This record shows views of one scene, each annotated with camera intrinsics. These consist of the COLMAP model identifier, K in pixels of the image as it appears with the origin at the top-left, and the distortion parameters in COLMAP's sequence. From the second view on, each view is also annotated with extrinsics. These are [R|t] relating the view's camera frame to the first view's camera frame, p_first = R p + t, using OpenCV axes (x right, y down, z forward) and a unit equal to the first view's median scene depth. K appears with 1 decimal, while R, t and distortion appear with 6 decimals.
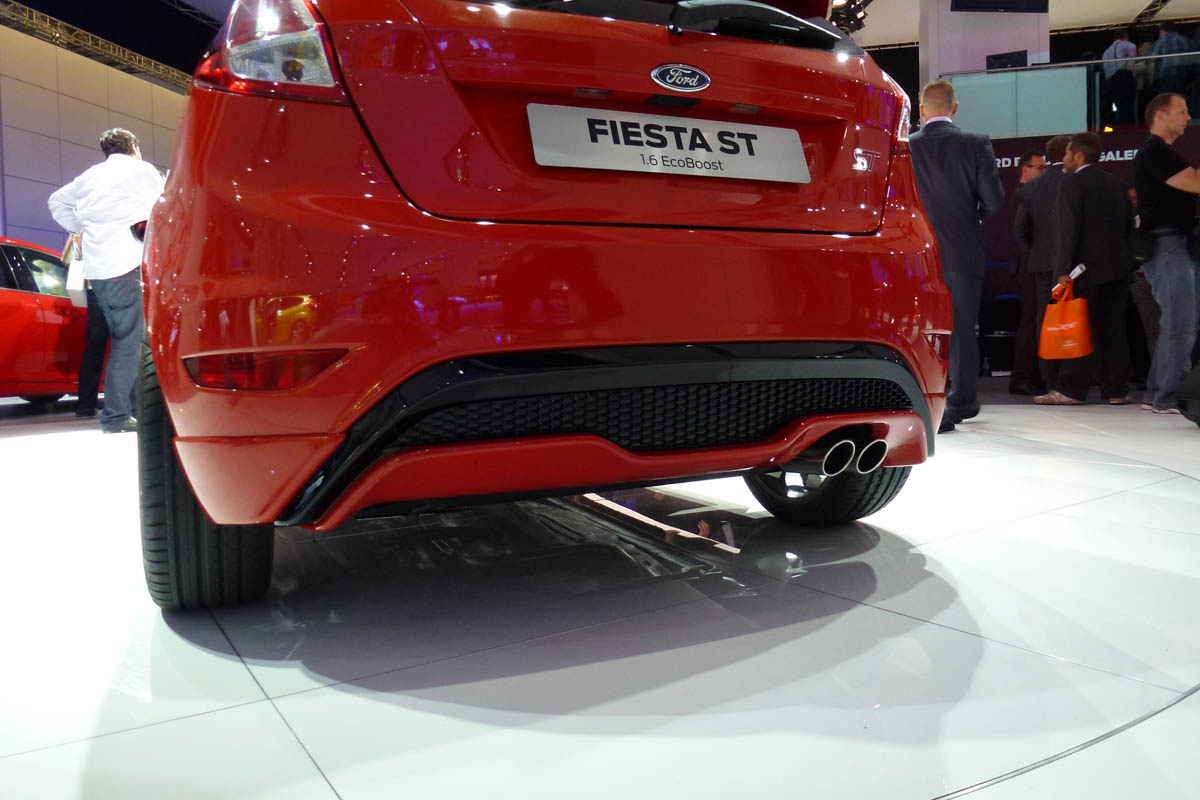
lens RADIAL K [[846.1, 0, 599.9], [0, 846.1, 367.2], [0, 0, 1]] dist [-0.042623, 0.000661]
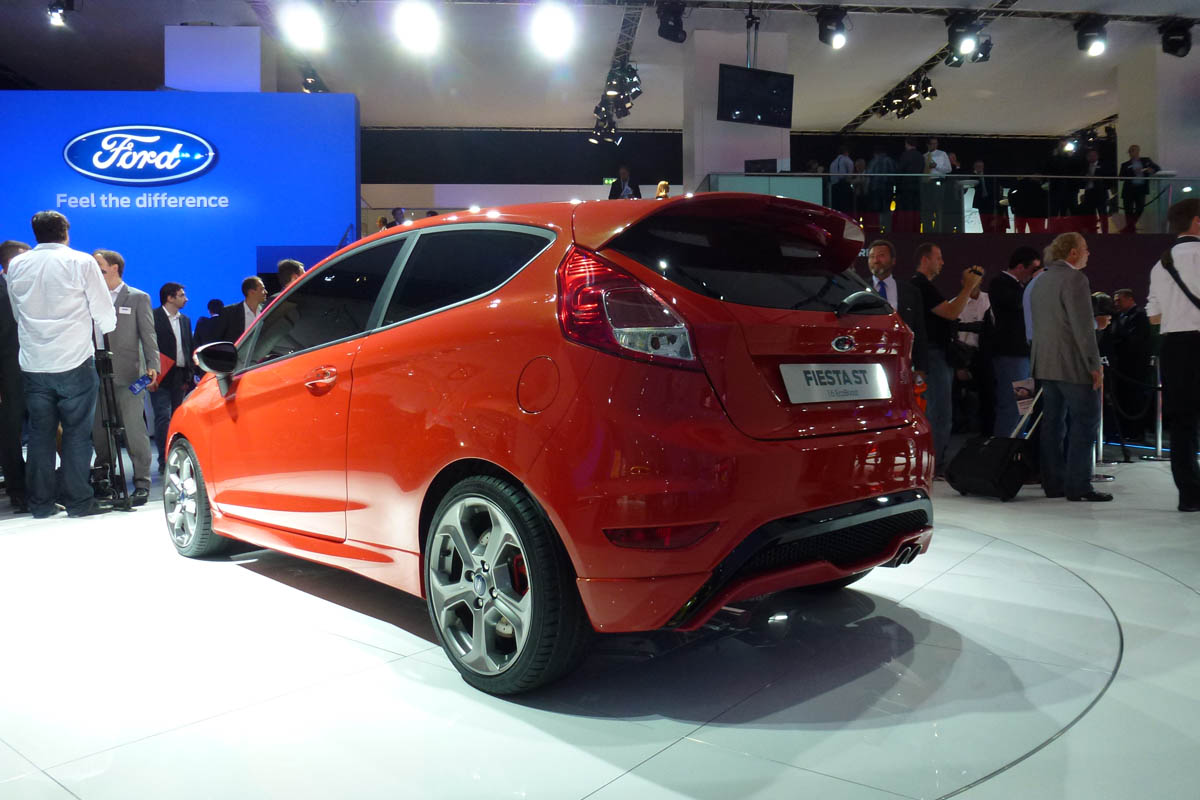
lens RADIAL K [[846.1, 0, 599.9], [0, 846.1, 367.2], [0, 0, 1]] dist [-0.042623, 0.000661]
pose [[0.948920, 0.012146, 0.315284, -0.891004], [0.003272, 0.998826, -0.048325, -0.209416], [-0.315501, 0.046888, 0.947766, -0.458013]]
